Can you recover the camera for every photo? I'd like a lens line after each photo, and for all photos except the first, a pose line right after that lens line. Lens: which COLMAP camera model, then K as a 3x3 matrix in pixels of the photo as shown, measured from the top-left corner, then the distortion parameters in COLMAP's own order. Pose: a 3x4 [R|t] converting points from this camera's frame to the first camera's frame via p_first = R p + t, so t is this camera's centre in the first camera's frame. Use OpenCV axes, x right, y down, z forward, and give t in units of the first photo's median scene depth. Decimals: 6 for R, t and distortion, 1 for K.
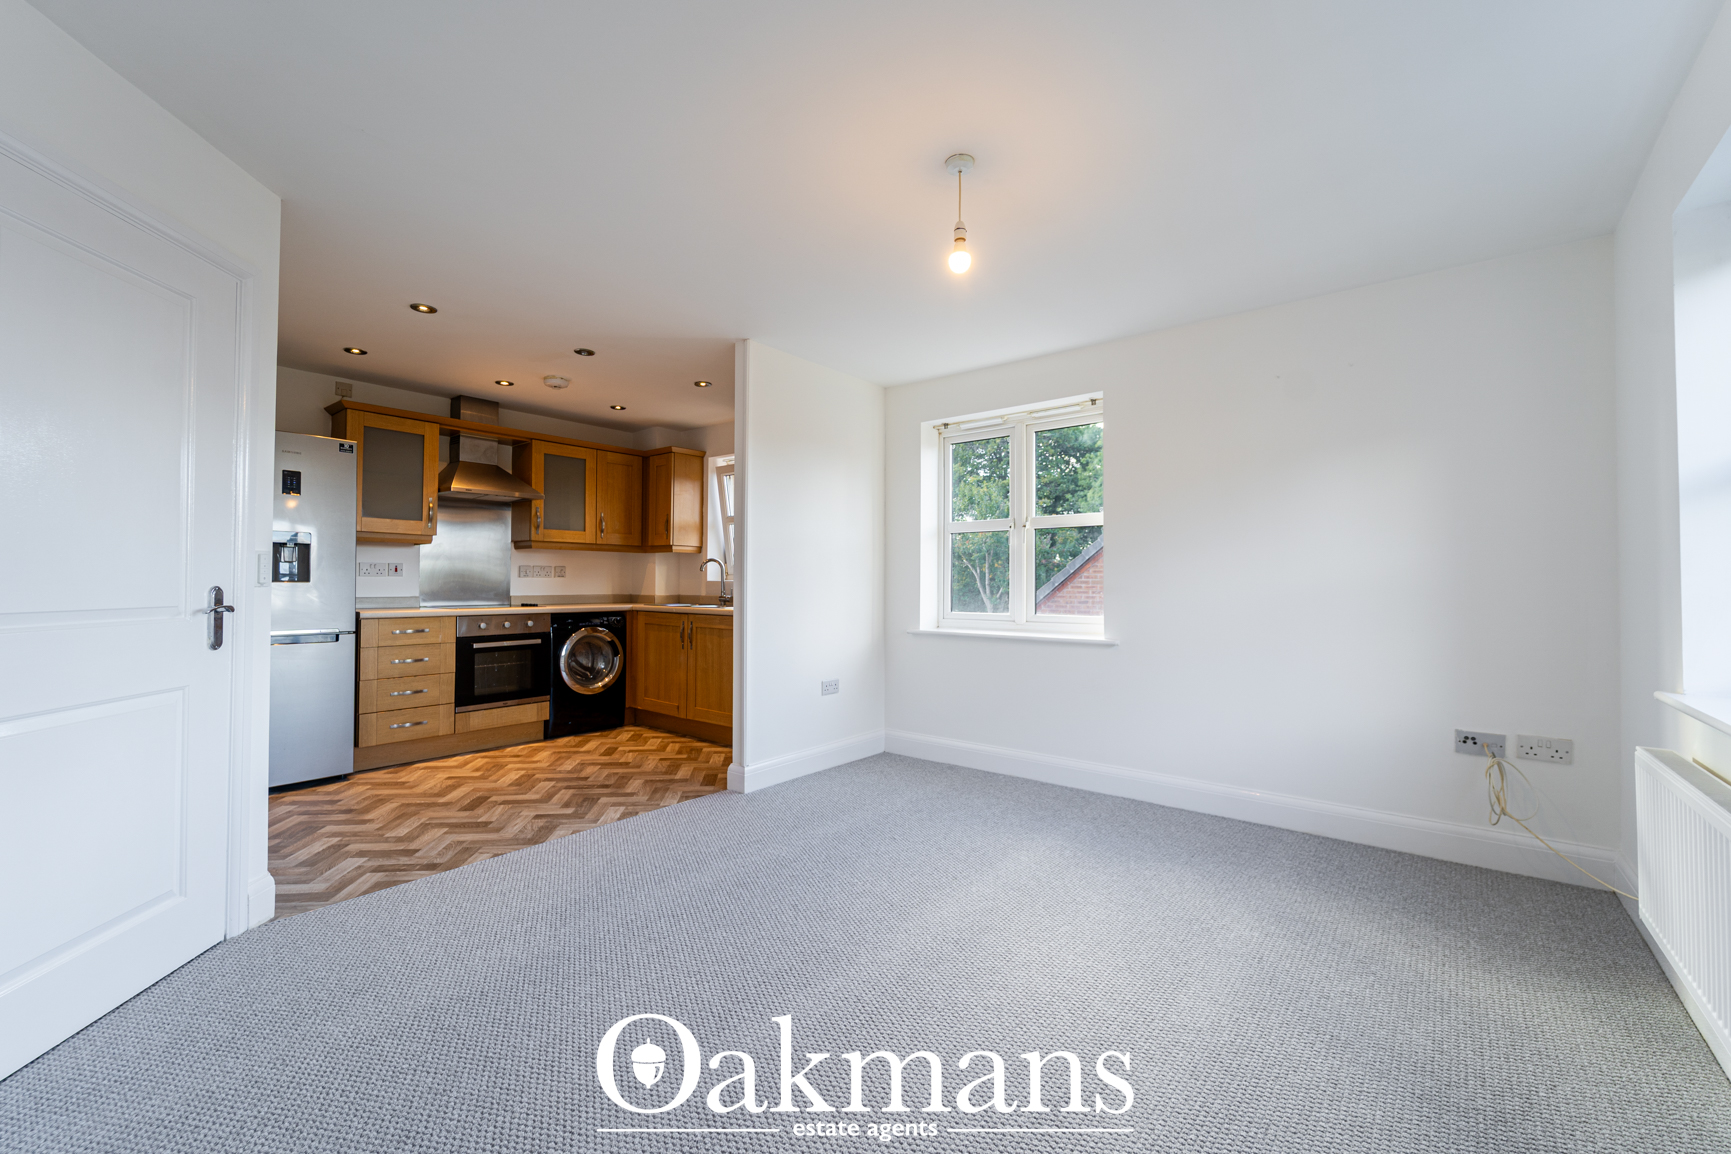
lens RADIAL K [[707.8, 0, 857.5], [0, 707.8, 570.8], [0, 0, 1]] dist [0.002183, -0.000732]
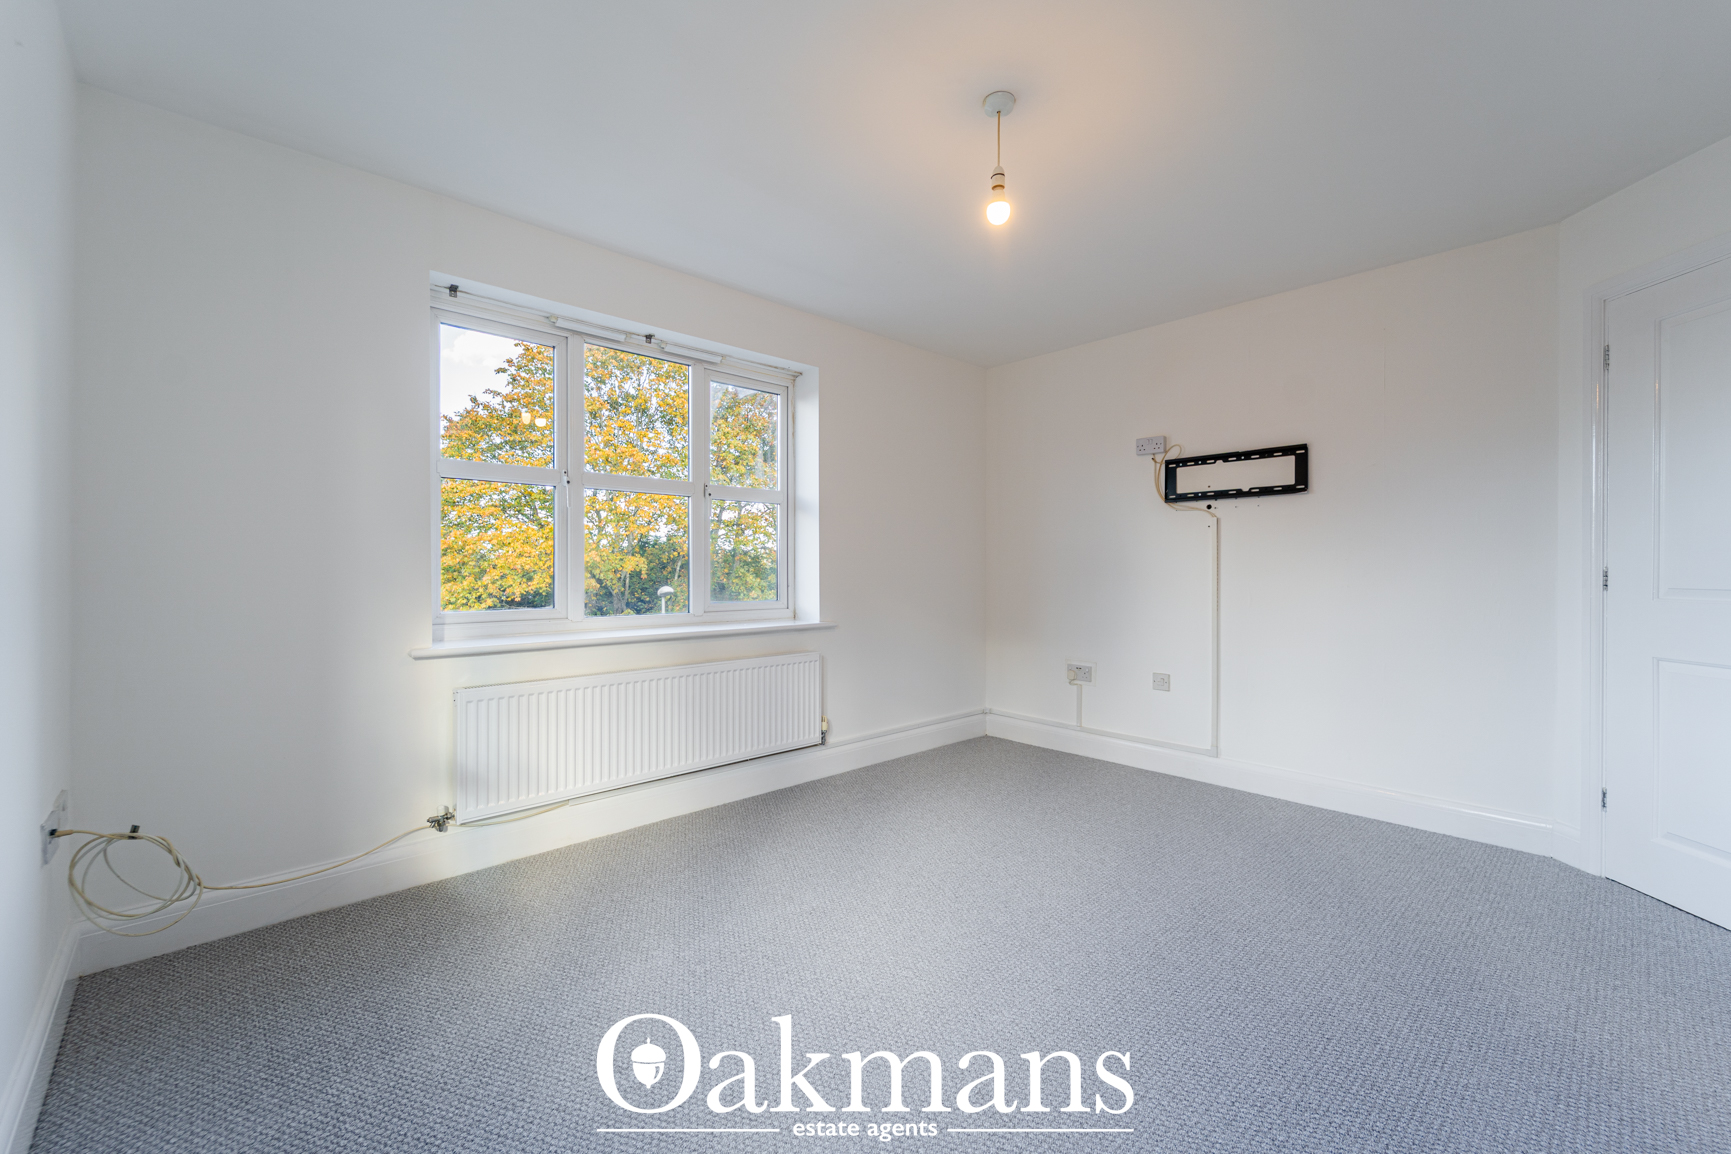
lens RADIAL K [[707.7, 0, 867.1], [0, 707.7, 565.7], [0, 0, 1]] dist [0.001287, -0.000059]
pose [[-0.990917, -0.006342, 0.134324, 0.086893], [-0.009014, 0.999773, -0.019294, 0.018922], [-0.134172, -0.020329, -0.990750, 0.890872]]
